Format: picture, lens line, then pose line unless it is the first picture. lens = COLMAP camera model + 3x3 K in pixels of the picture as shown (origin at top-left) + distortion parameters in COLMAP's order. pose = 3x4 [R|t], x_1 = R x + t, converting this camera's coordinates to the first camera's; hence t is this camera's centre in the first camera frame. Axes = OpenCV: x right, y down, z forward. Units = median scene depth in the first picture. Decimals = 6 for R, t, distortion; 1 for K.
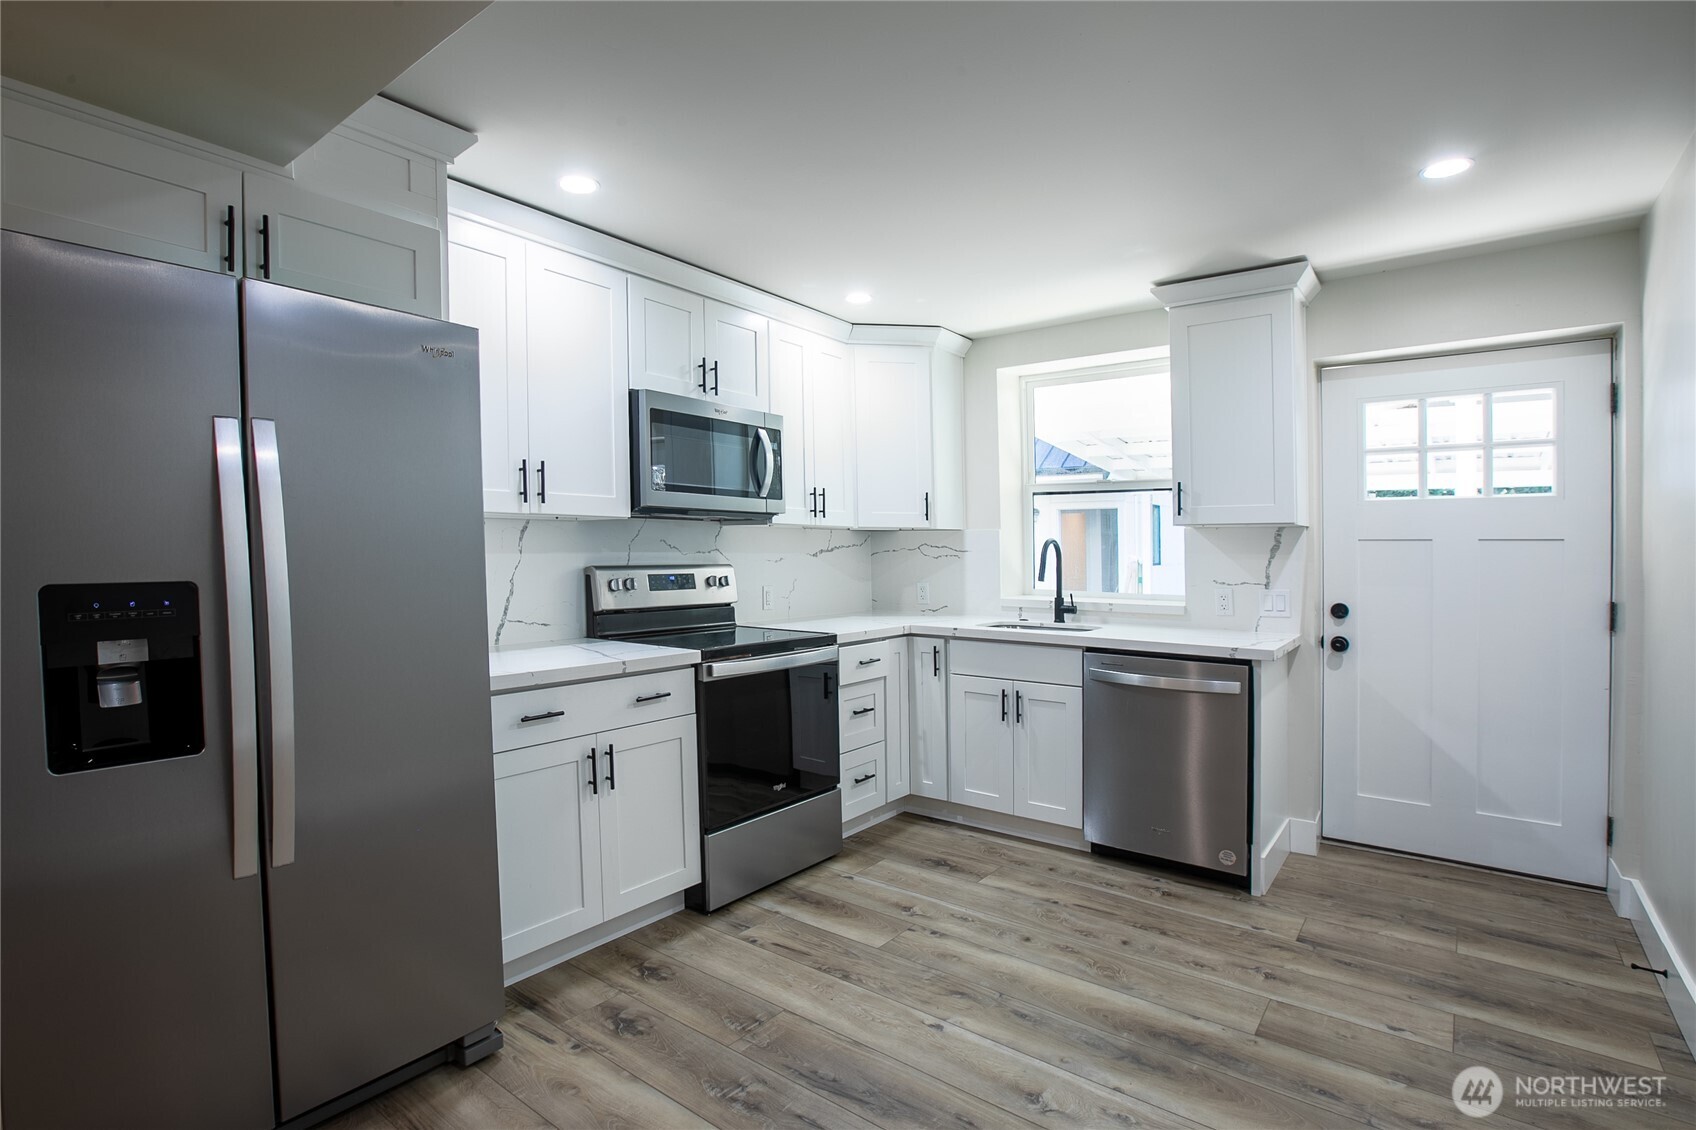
lens RADIAL K [[839.4, 0, 780.1], [0, 839.4, 574.7], [0, 0, 1]] dist [-0.049319, 0.018841]
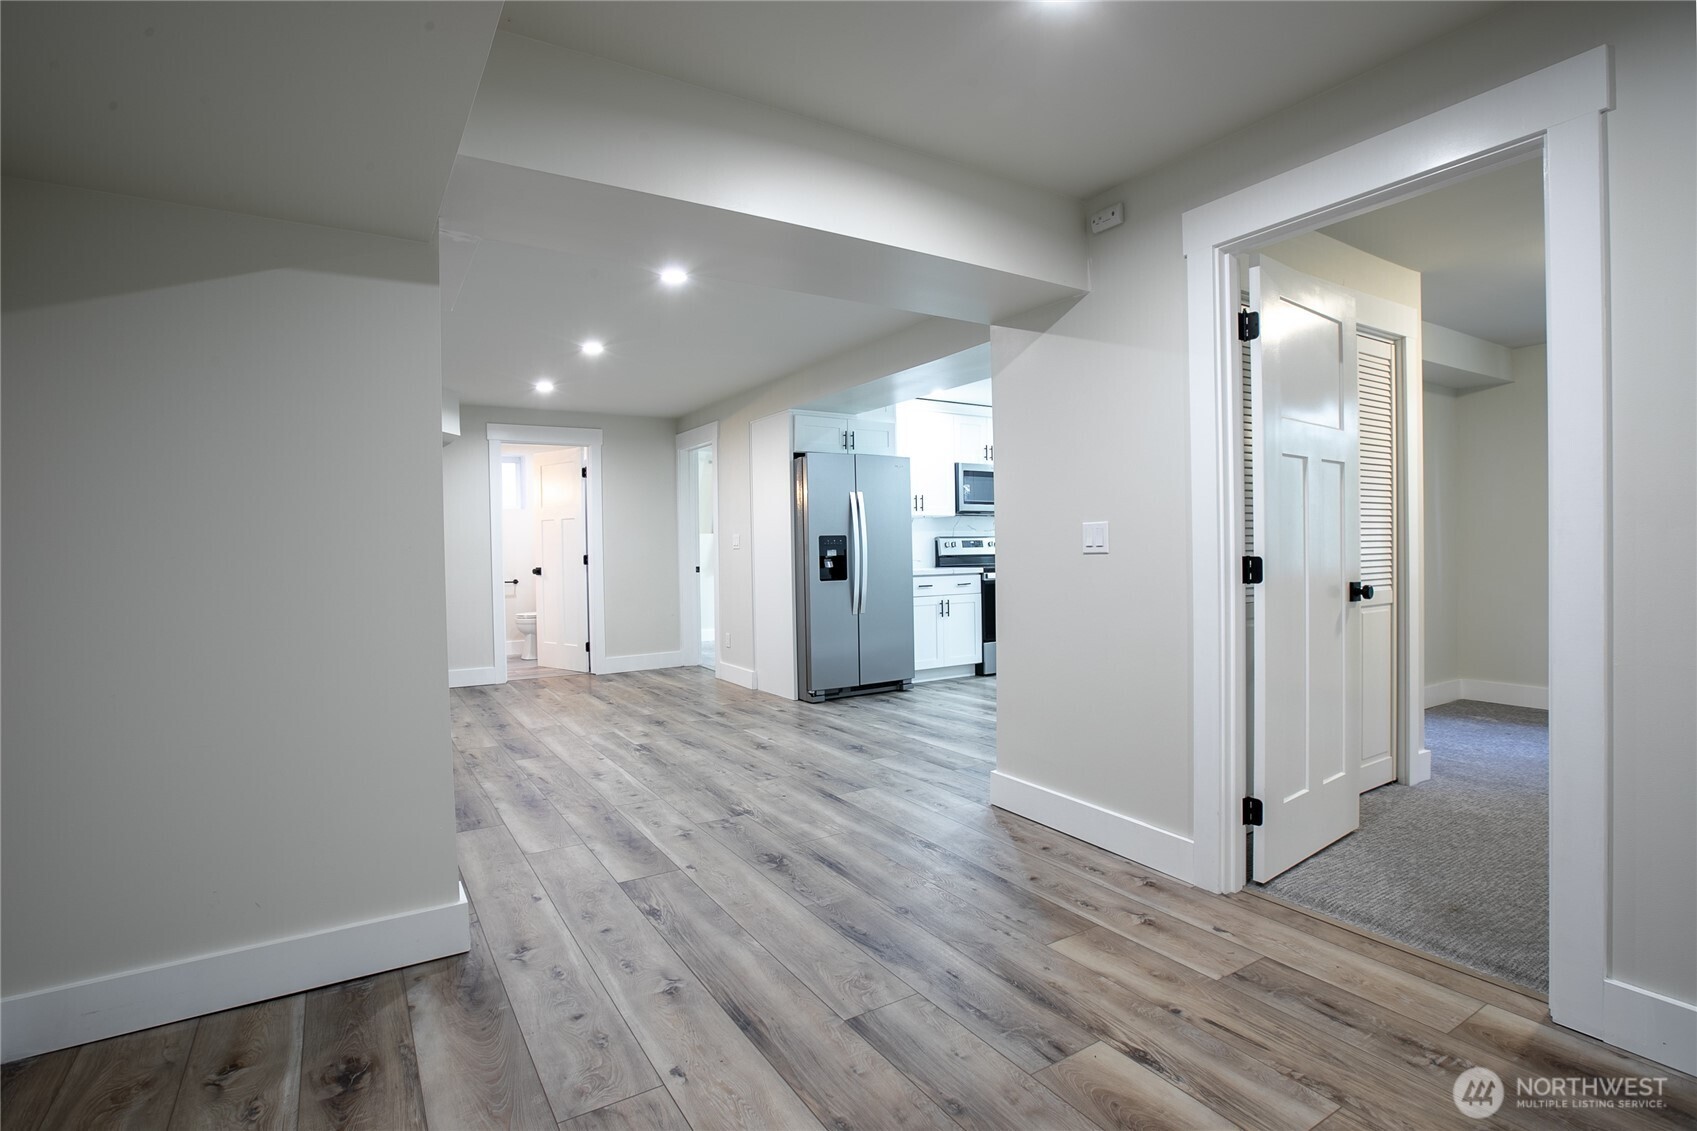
lens RADIAL K [[798.2, 0, 802.5], [0, 798.2, 573.7], [0, 0, 1]] dist [-0.055799, 0.020042]
pose [[0.938061, -0.011911, -0.346266, 0.207858], [0.013188, 0.999912, 0.001331, 0.091274], [0.346219, -0.005815, 0.938136, -1.325564]]
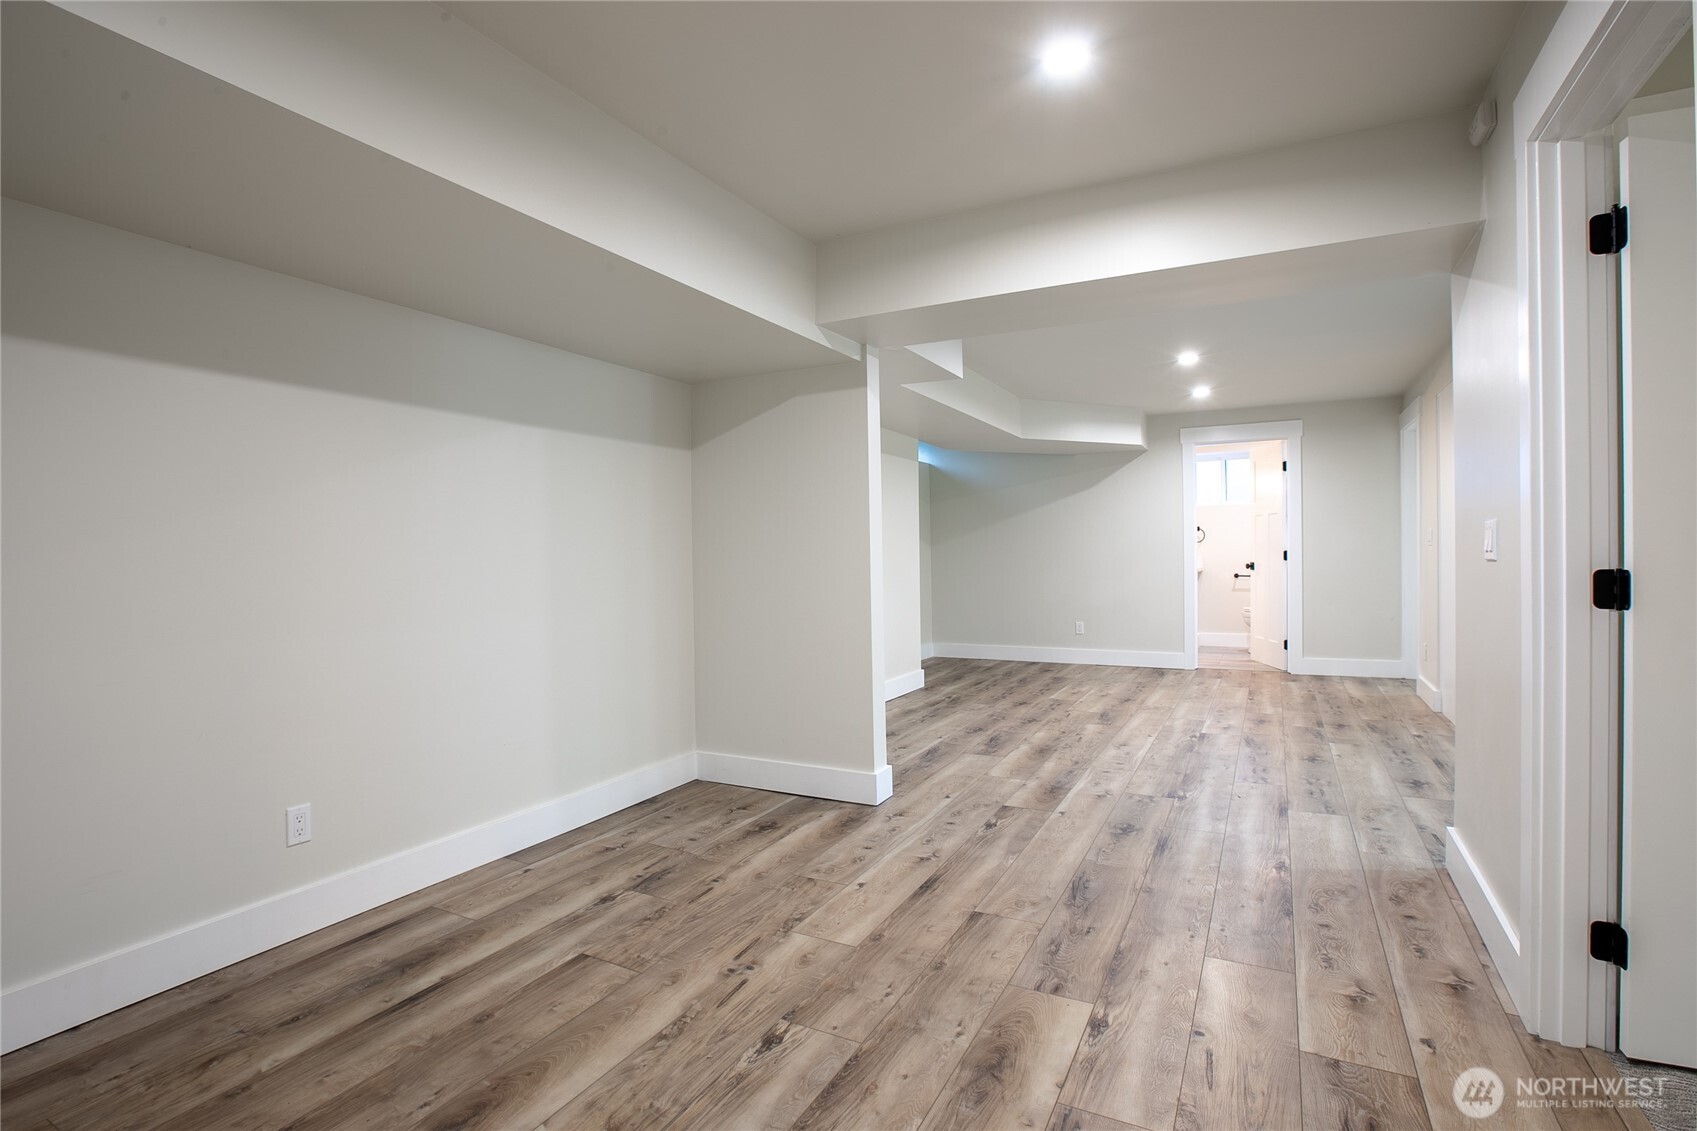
lens RADIAL K [[813.5, 0, 848.5], [0, 813.5, 565.5], [0, 0, 1]] dist [-0.048936, 0.019017]
pose [[0.202563, 0.005798, -0.979252, 0.817167], [-0.014092, 0.999896, 0.003005, 0.085460], [0.979168, 0.013190, 0.202623, -1.033886]]
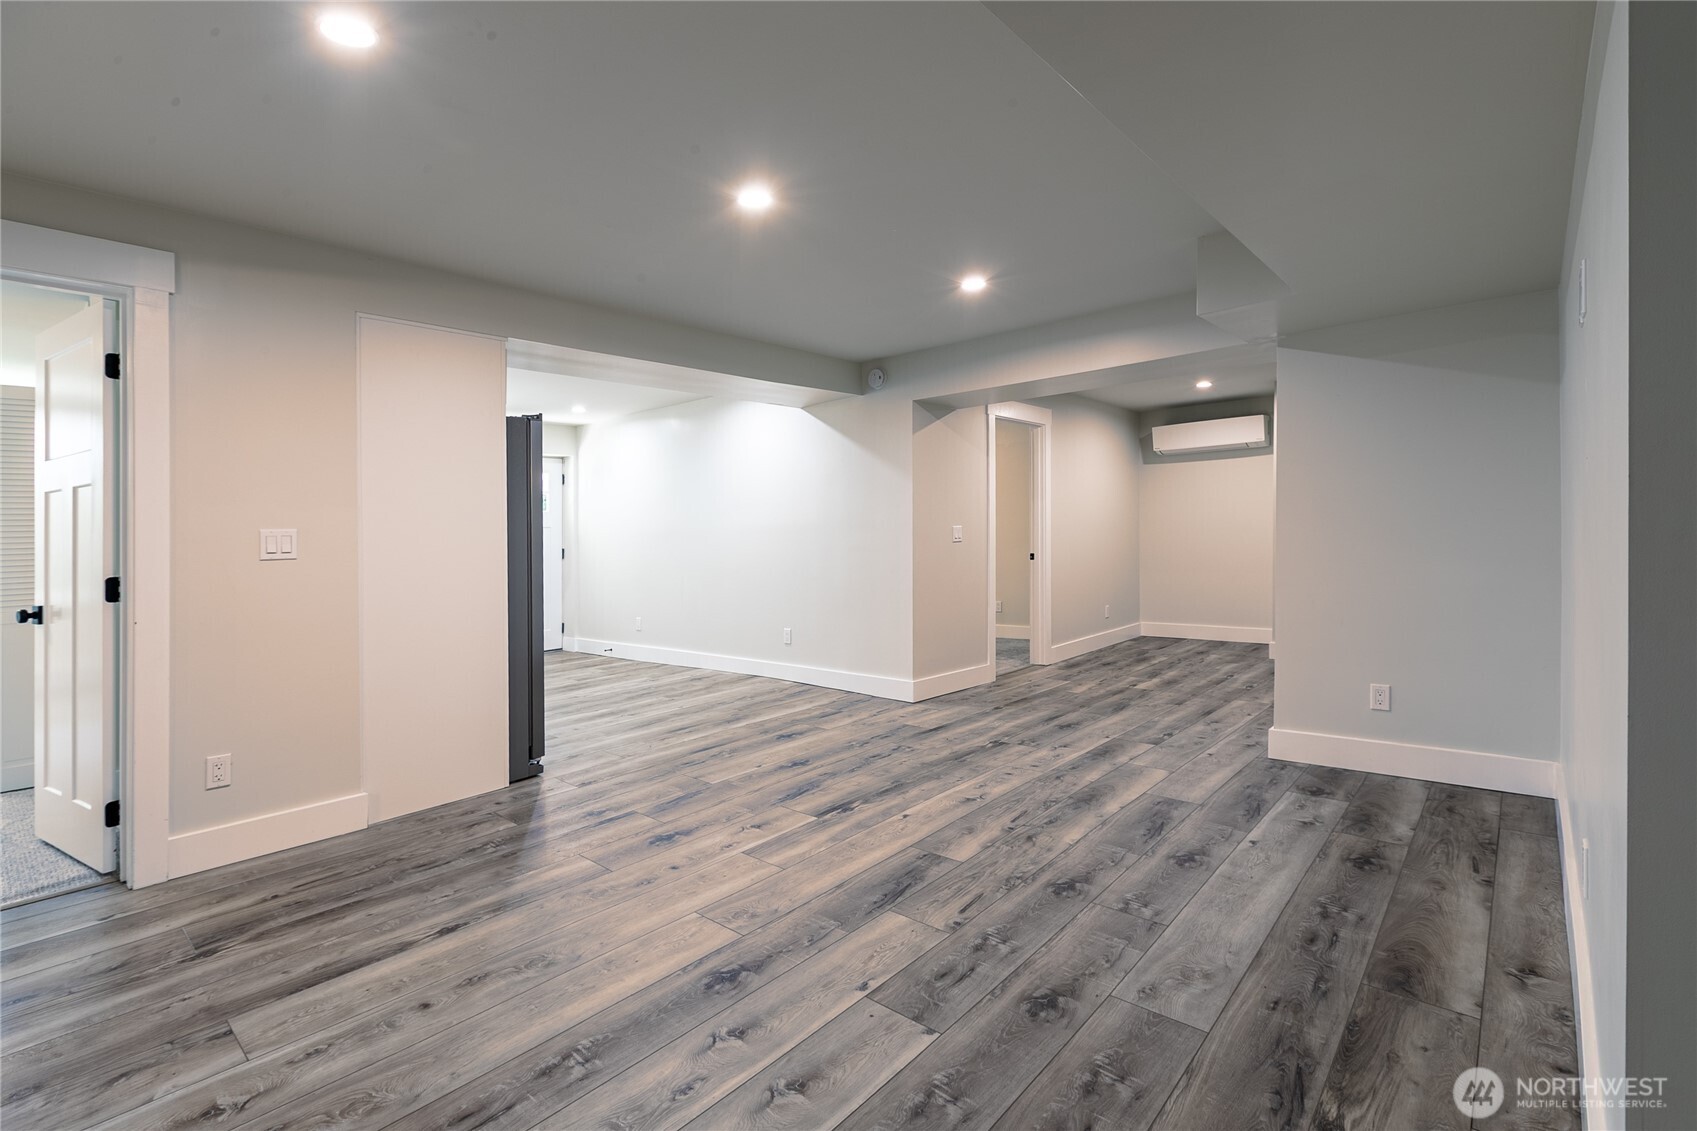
lens RADIAL K [[778.8, 0, 839.2], [0, 778.8, 536.0], [0, 0, 1]] dist [-0.002788, -0.000303]
pose [[0.035807, -0.007715, 0.999329, -1.651082], [0.056892, 0.998364, 0.005669, 0.040595], [-0.997738, 0.056651, 0.036187, -0.091865]]
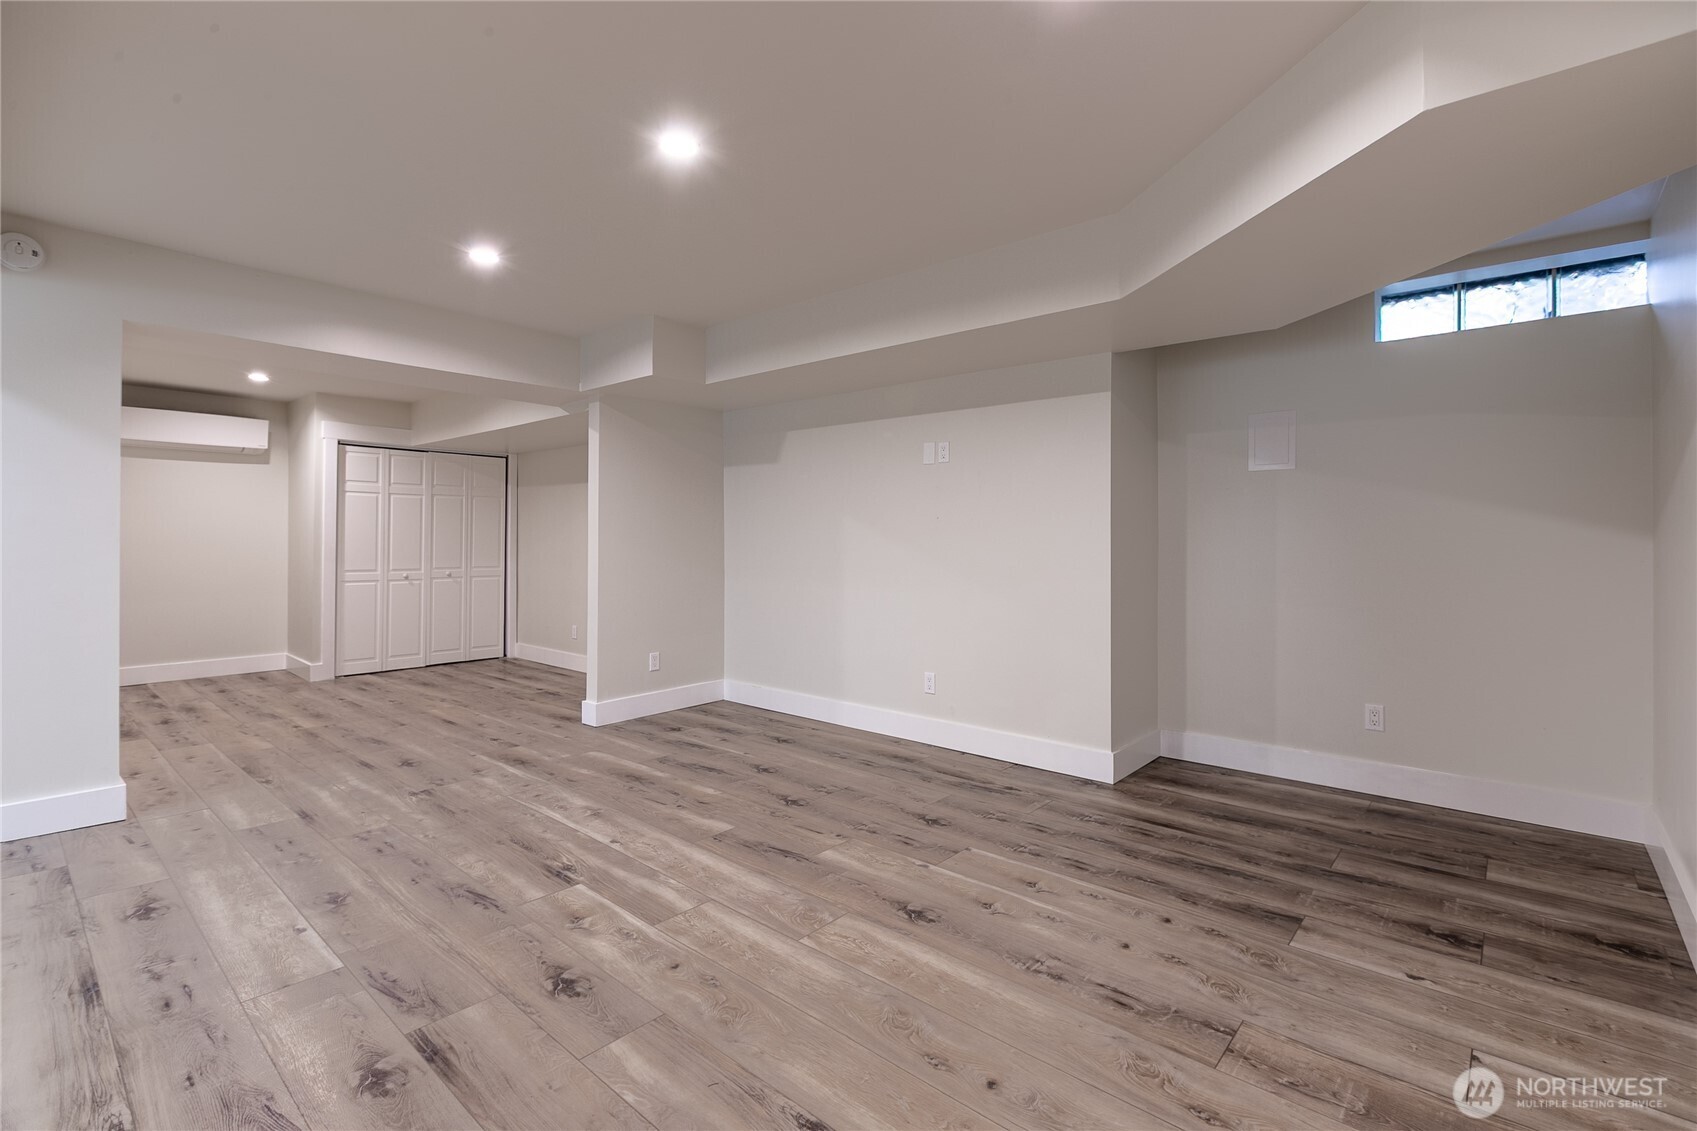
lens RADIAL K [[756.9, 0, 843.5], [0, 756.9, 545.6], [0, 0, 1]] dist [-0.002756, -0.000962]
pose [[-0.999414, -0.008593, 0.033122, -0.943474], [-0.007386, 0.999311, 0.036385, 0.008436], [-0.033411, 0.036119, -0.998789, 0.810911]]
